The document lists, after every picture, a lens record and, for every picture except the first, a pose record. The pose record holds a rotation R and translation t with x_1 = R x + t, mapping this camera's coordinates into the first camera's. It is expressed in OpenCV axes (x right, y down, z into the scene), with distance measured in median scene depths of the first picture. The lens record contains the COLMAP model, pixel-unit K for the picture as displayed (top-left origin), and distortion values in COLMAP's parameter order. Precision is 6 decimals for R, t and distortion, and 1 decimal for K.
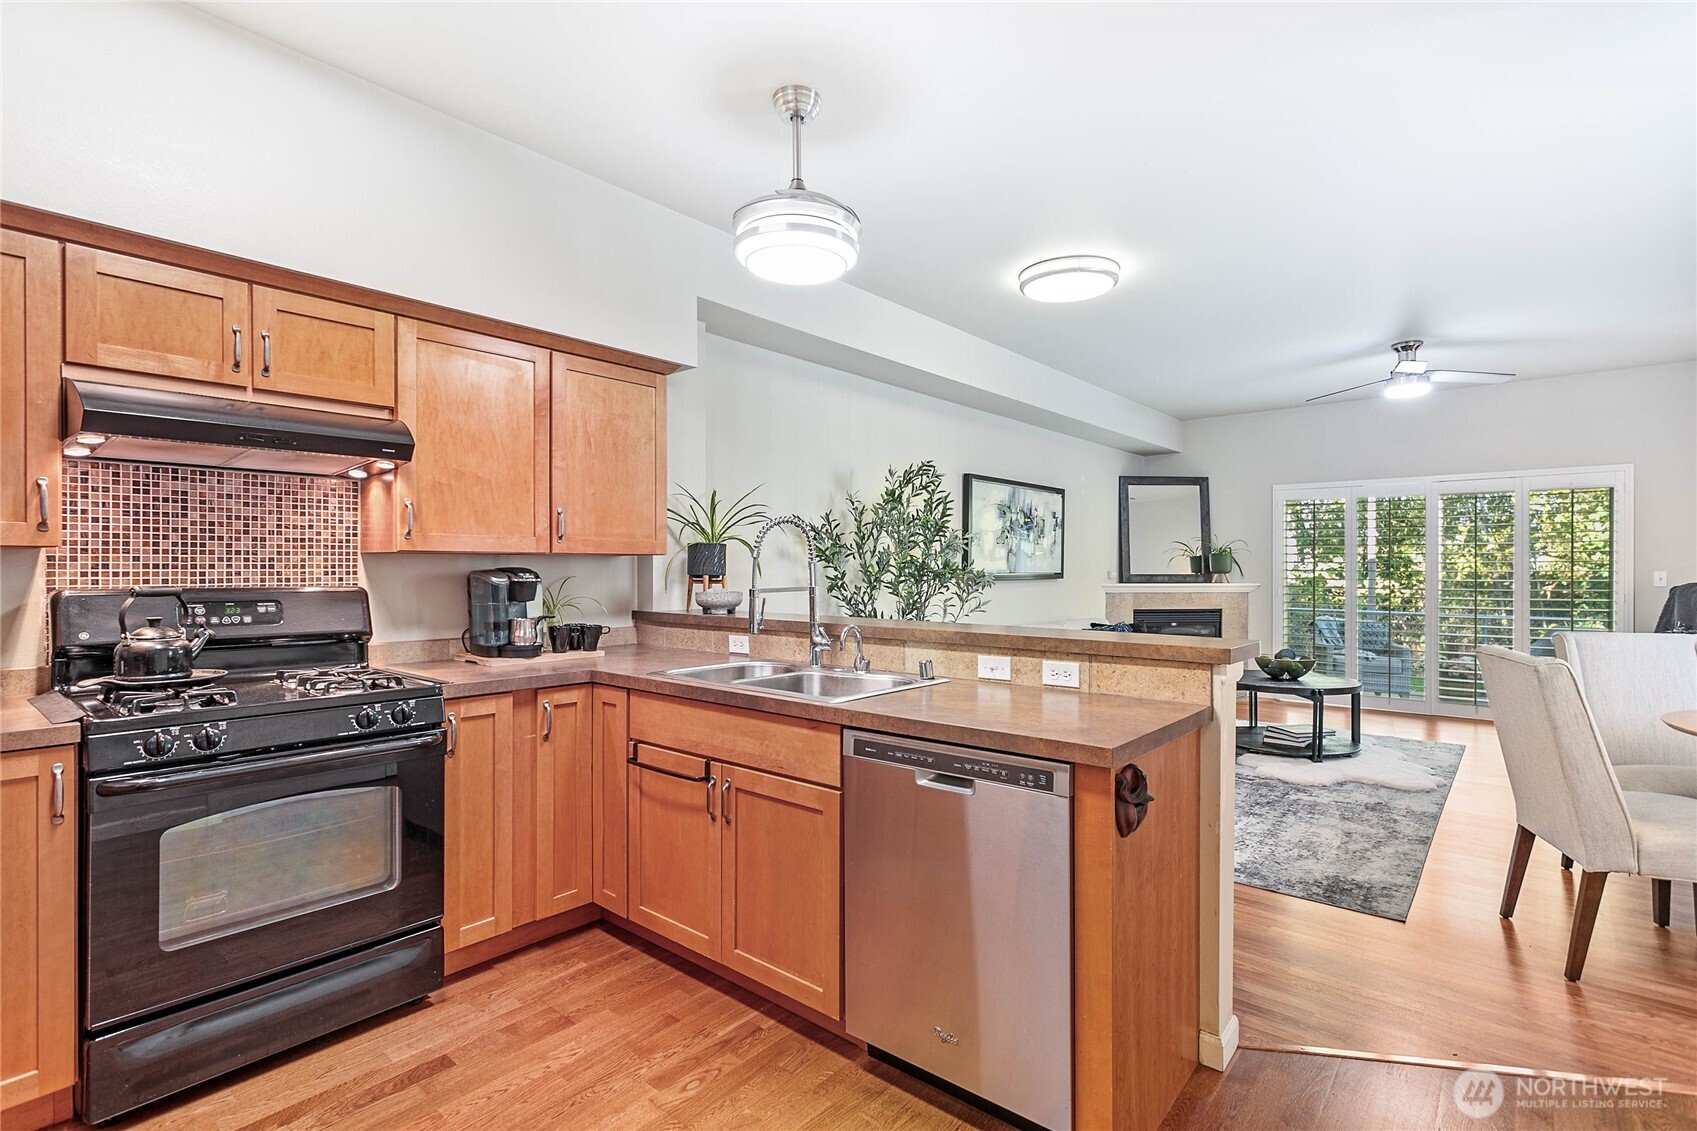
lens RADIAL K [[800.1, 0, 848.5], [0, 800.1, 565.5], [0, 0, 1]] dist [0.004016, 0.000952]
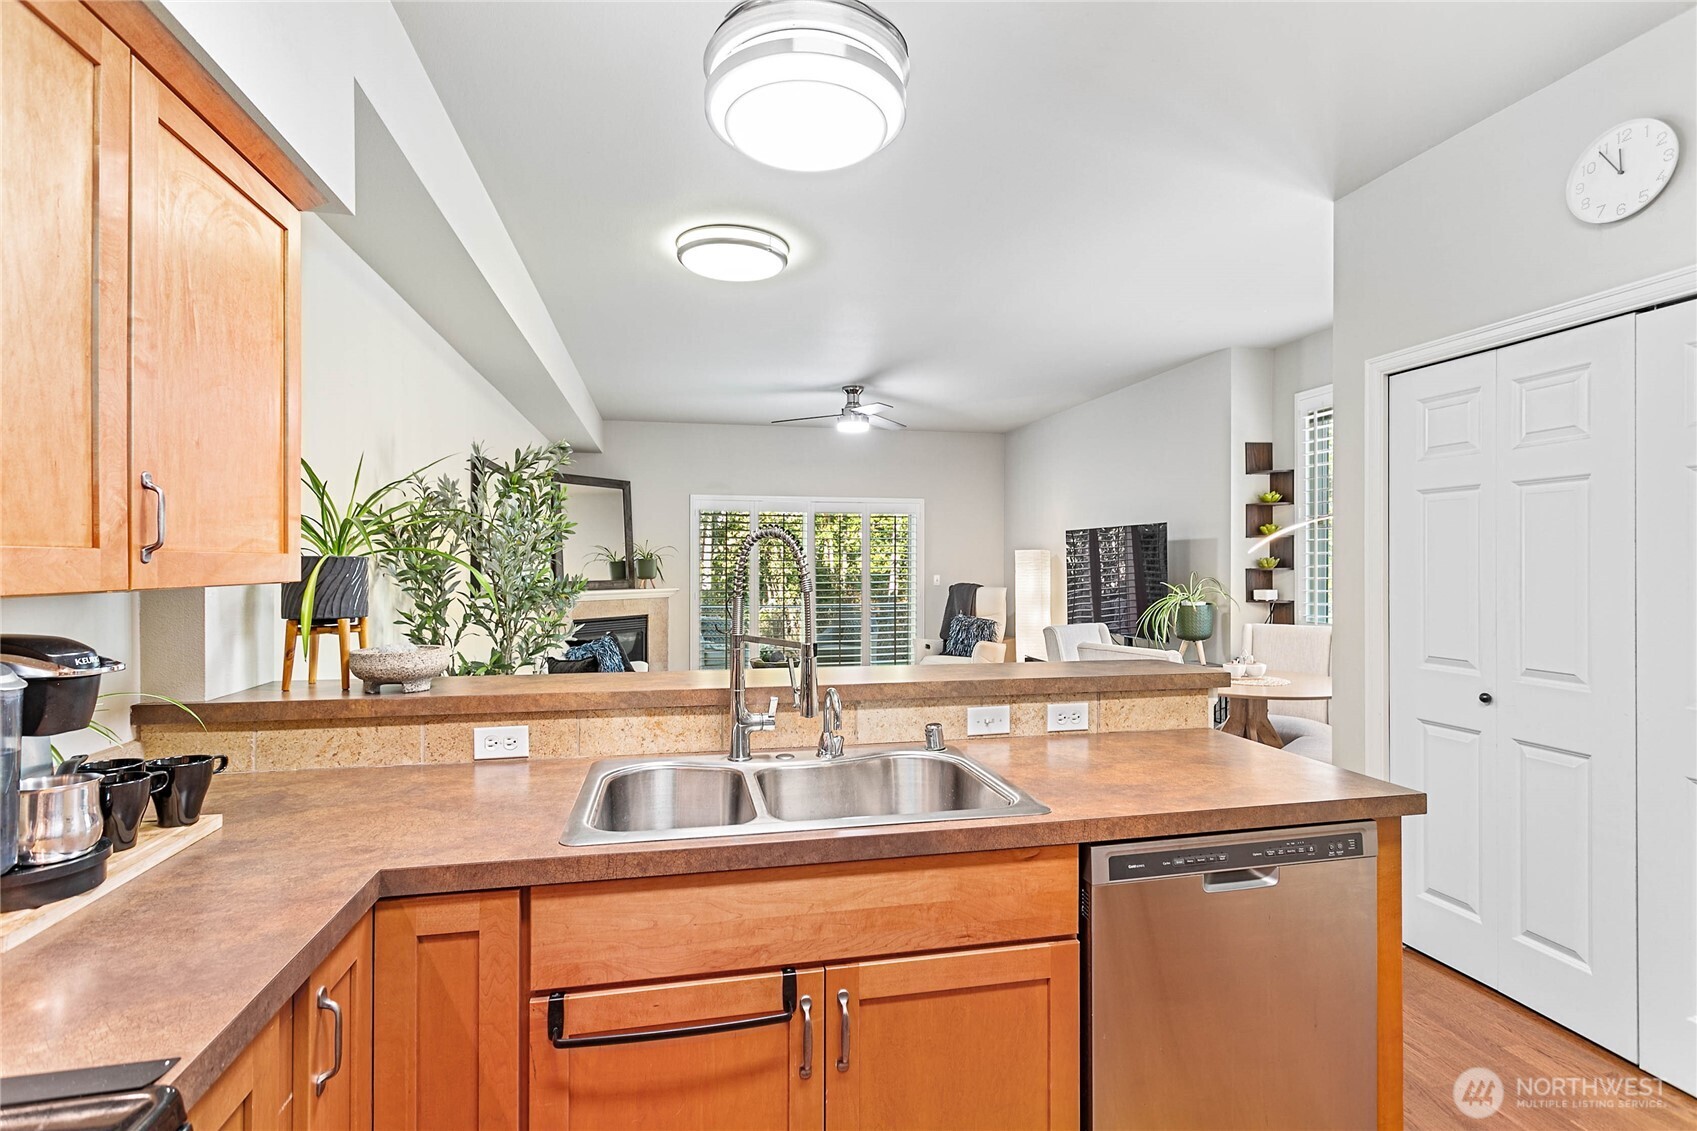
lens RADIAL K [[800.1, 0, 848.5], [0, 800.1, 565.5], [0, 0, 1]] dist [0.004016, 0.000952]
pose [[0.611394, -0.003419, 0.791319, -0.535061], [0.000378, 0.999992, 0.004029, -0.034454], [-0.791326, -0.002164, 0.611391, 0.579422]]
